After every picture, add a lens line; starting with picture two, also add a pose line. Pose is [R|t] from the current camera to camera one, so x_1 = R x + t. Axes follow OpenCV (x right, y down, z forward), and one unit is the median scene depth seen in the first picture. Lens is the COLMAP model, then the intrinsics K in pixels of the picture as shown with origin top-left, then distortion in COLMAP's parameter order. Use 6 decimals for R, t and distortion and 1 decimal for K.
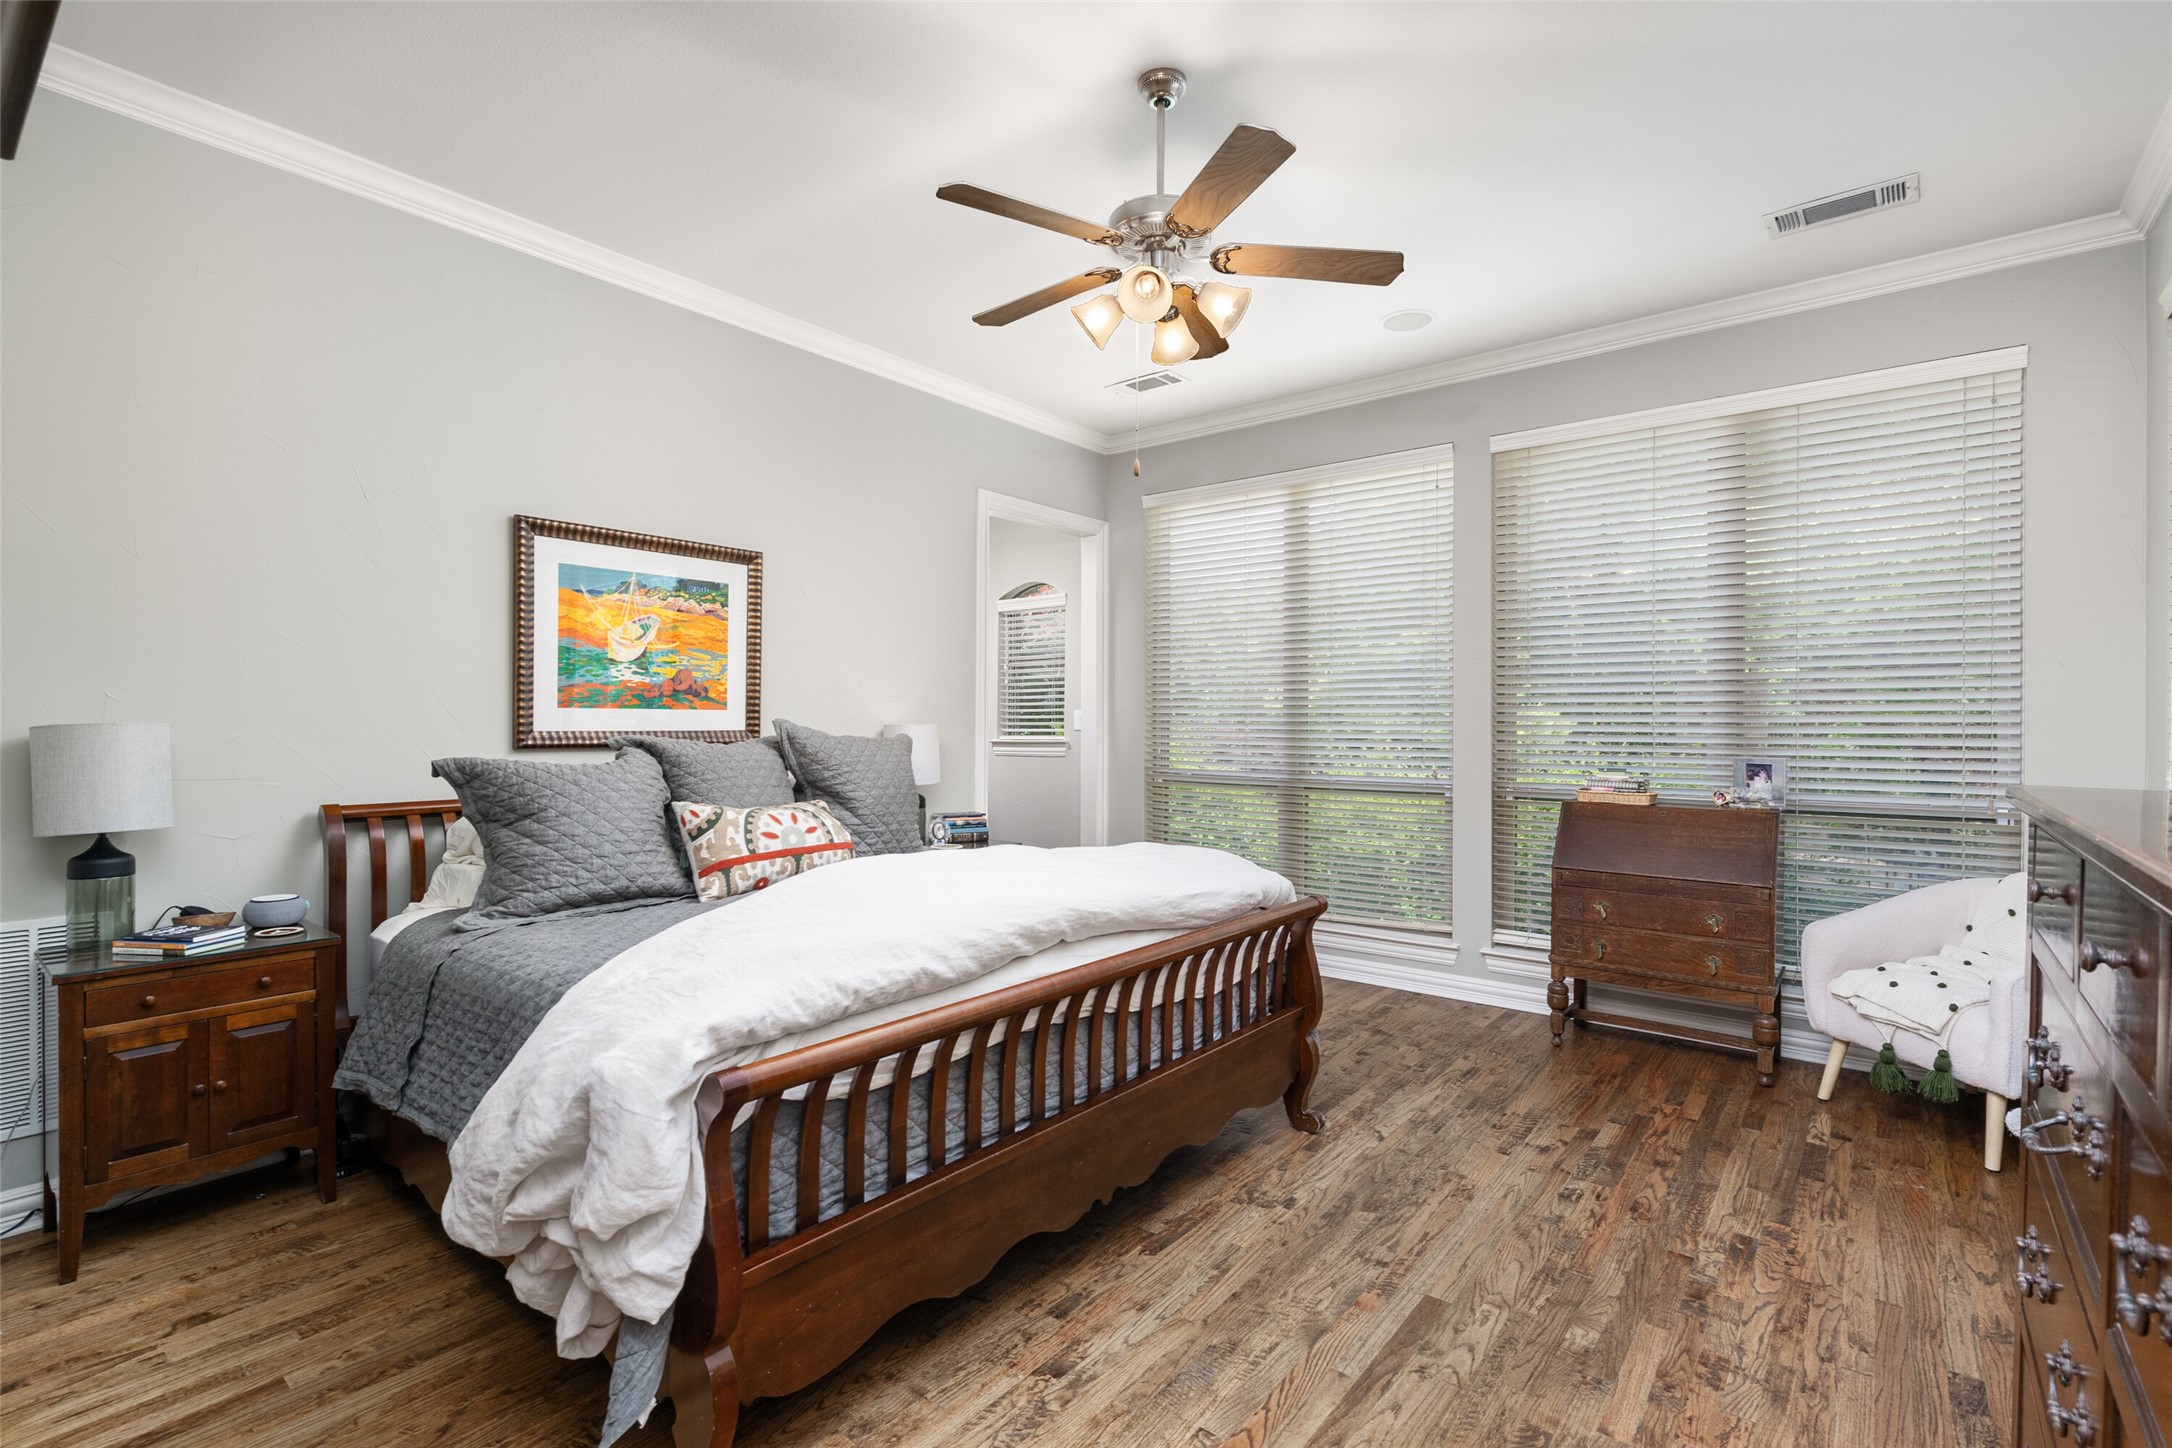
lens RADIAL K [[992.3, 0, 1085.1], [0, 992.3, 730.1], [0, 0, 1]] dist [0.010035, 0.000221]
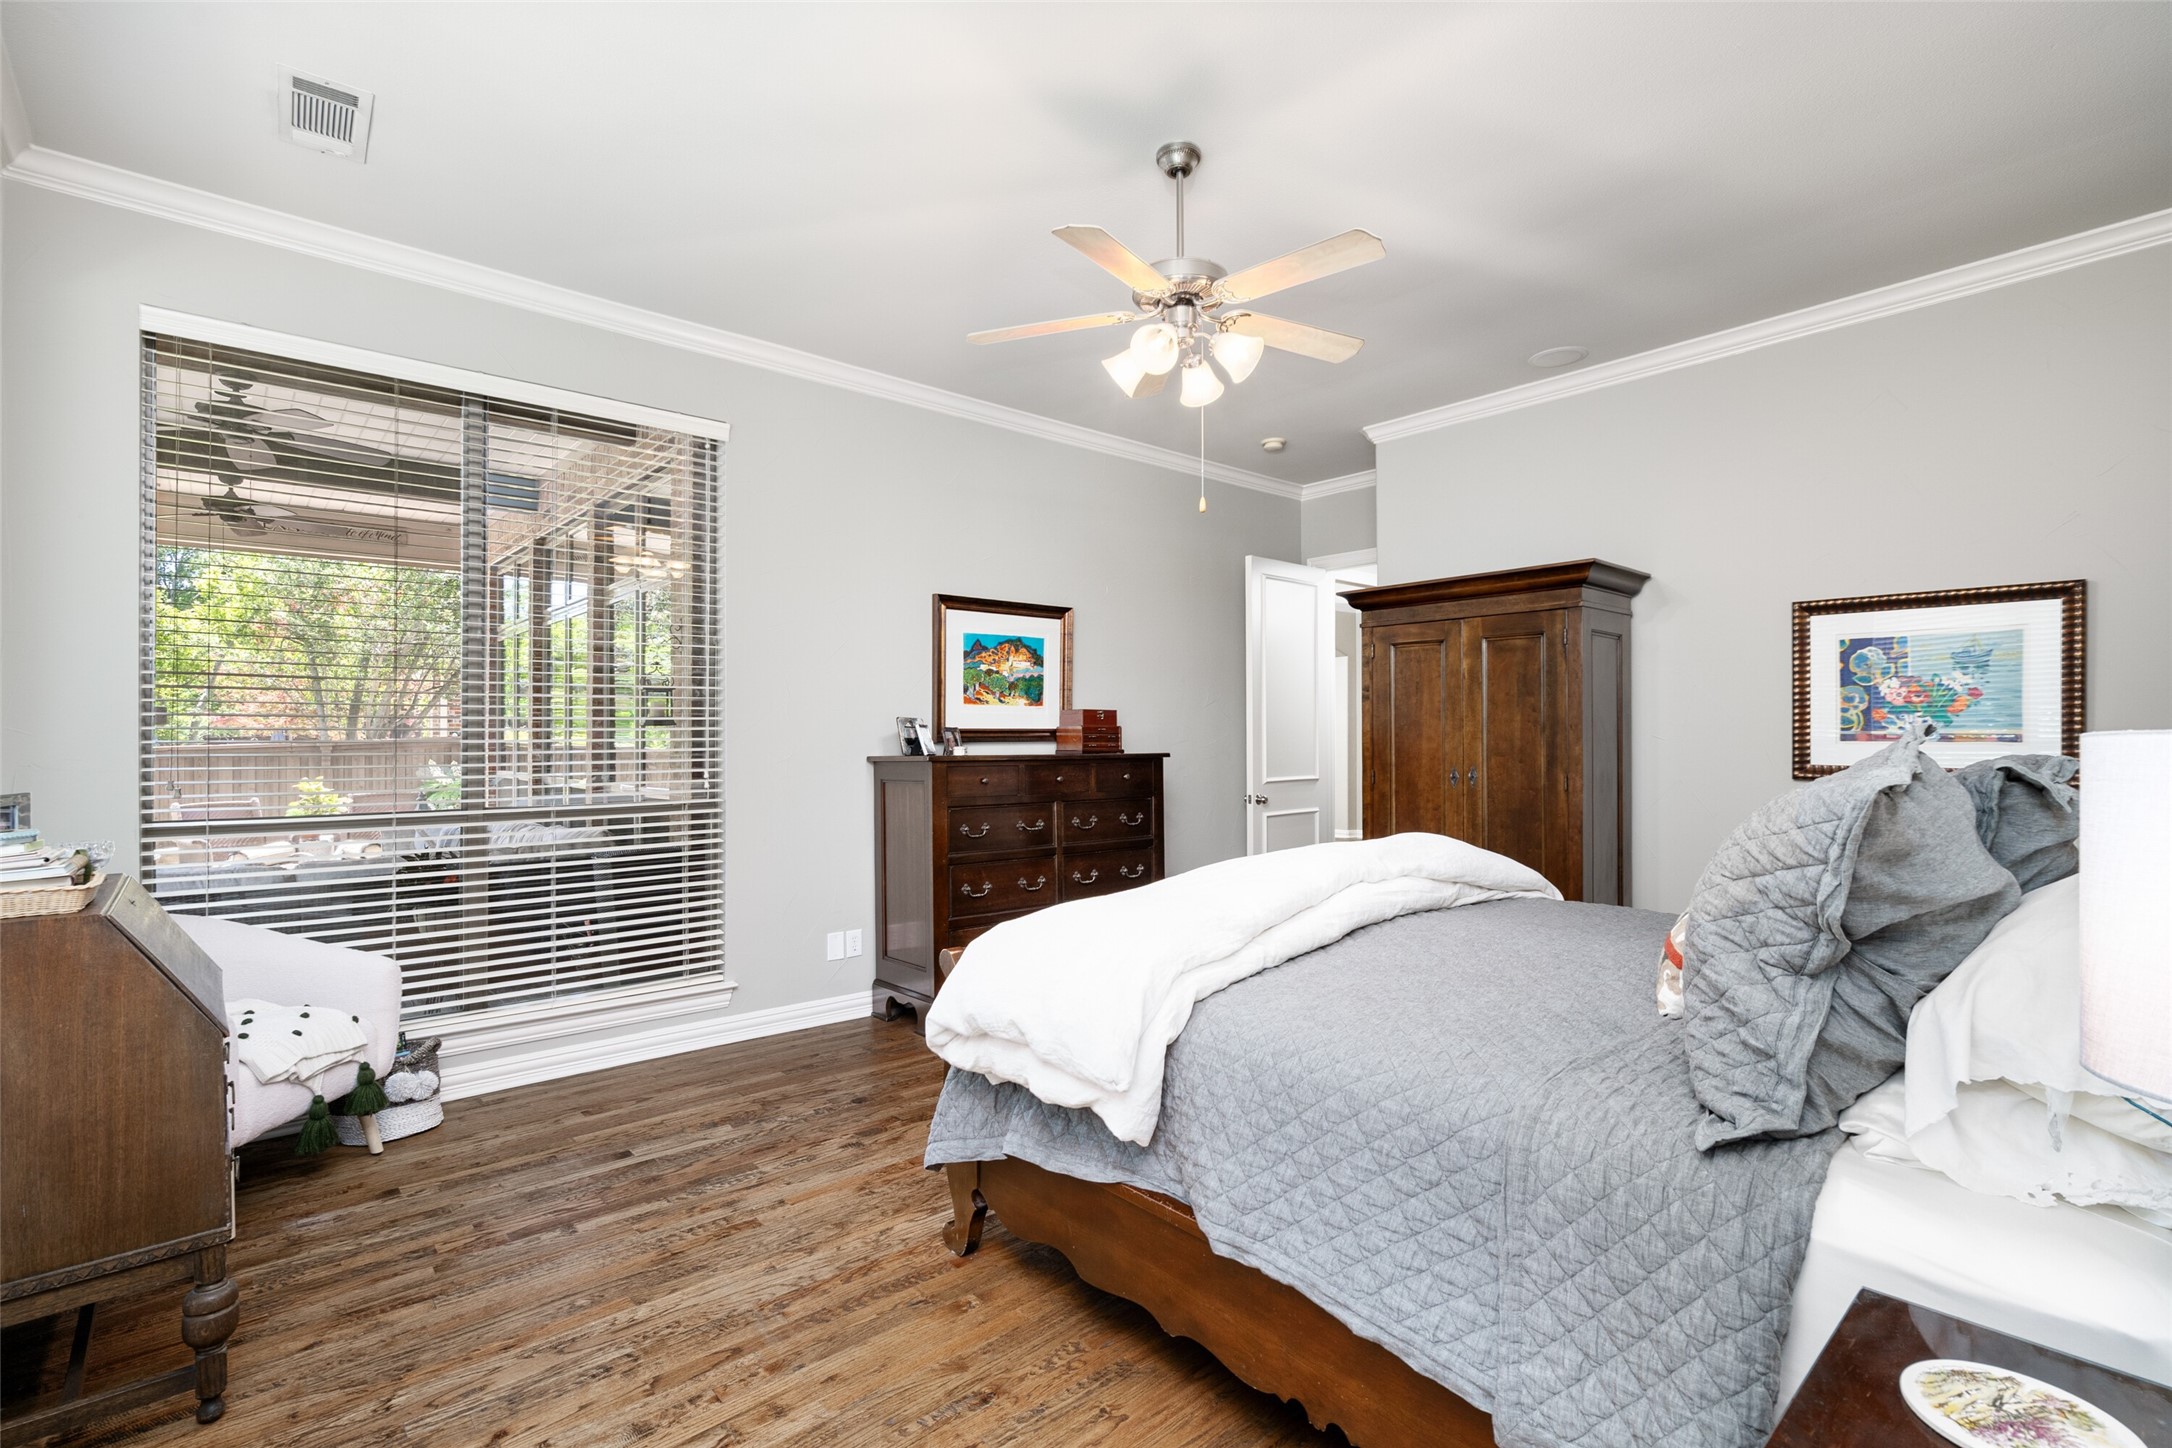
lens RADIAL K [[992.3, 0, 1084.1], [0, 992.3, 728.3], [0, 0, 1]] dist [0.010035, 0.000221]
pose [[-0.985032, -0.015856, 0.171640, -0.012062], [-0.015205, 0.999871, 0.005108, -0.029204], [-0.171699, 0.002422, -0.985147, 1.907094]]
